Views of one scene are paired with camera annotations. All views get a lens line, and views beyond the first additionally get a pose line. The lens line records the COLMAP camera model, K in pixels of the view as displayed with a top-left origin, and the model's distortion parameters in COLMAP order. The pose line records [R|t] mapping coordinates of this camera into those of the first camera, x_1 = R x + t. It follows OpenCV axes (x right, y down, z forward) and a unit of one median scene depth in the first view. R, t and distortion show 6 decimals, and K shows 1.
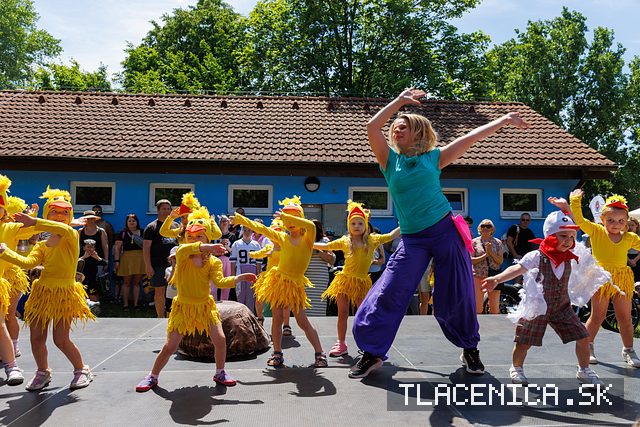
lens RADIAL K [[499.4, 0, 317.4], [0, 499.4, 212.3], [0, 0, 1]] dist [0.033862, -0.045387]
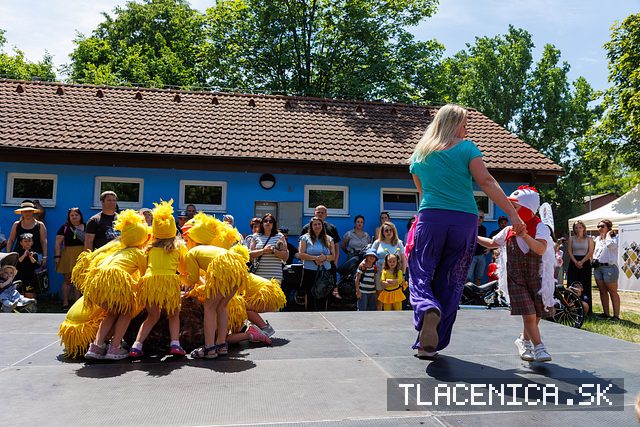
lens RADIAL K [[499.4, 0, 317.4], [0, 499.4, 212.3], [0, 0, 1]] dist [0.033862, -0.045387]
pose [[0.995969, 0.017113, 0.088056, 0.001510], [-0.016015, 0.999785, -0.013163, 0.013123], [-0.088262, 0.011699, 0.996029, 0.015051]]
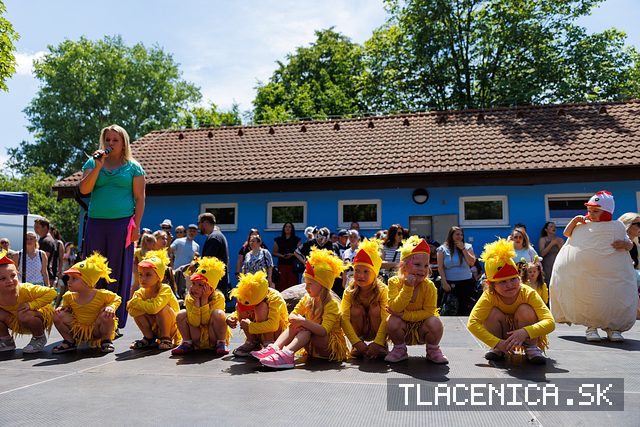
lens RADIAL K [[499.4, 0, 317.4], [0, 499.4, 212.3], [0, 0, 1]] dist [0.033862, -0.045387]
pose [[0.964769, -0.038239, -0.260303, 0.041983], [0.022439, 0.997736, -0.063401, 0.028756], [0.262138, 0.055327, 0.963443, -0.004792]]
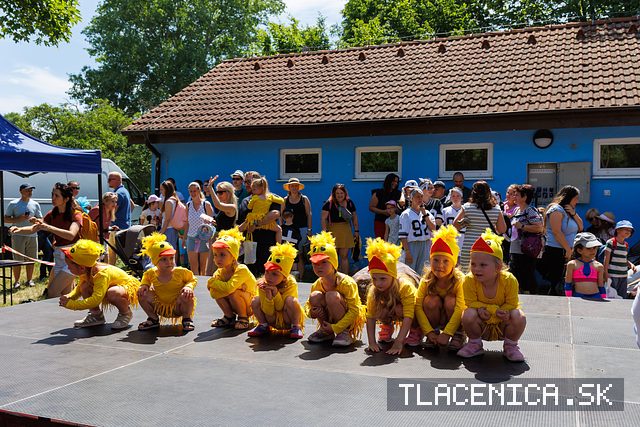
lens RADIAL K [[609.1, 0, 317.0], [0, 609.1, 218.4], [0, 0, 1]] dist [0.056744, -0.065896]
pose [[0.903736, 0.003011, -0.428080, 0.071316], [0.025295, 0.997852, 0.060421, 0.002074], [0.427342, -0.065433, 0.901719, -0.043939]]
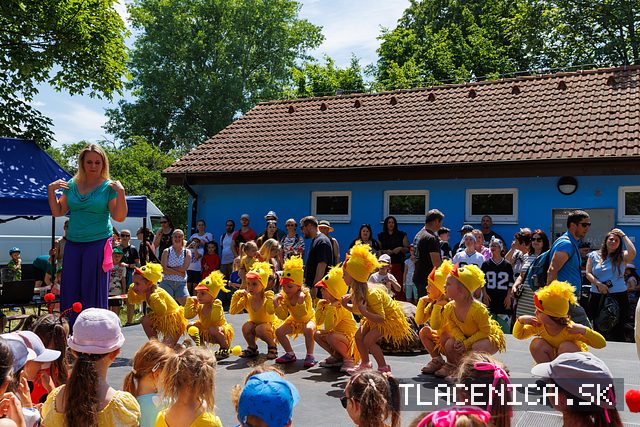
lens RADIAL K [[650.7, 0, 311.6], [0, 650.7, 214.1], [0, 0, 1]] dist [0.111566, -0.109602]
pose [[0.872643, -0.015455, -0.488114, 0.128845], [0.014966, 0.999876, -0.004903, -0.008695], [0.488129, -0.003026, 0.872766, -0.127730]]
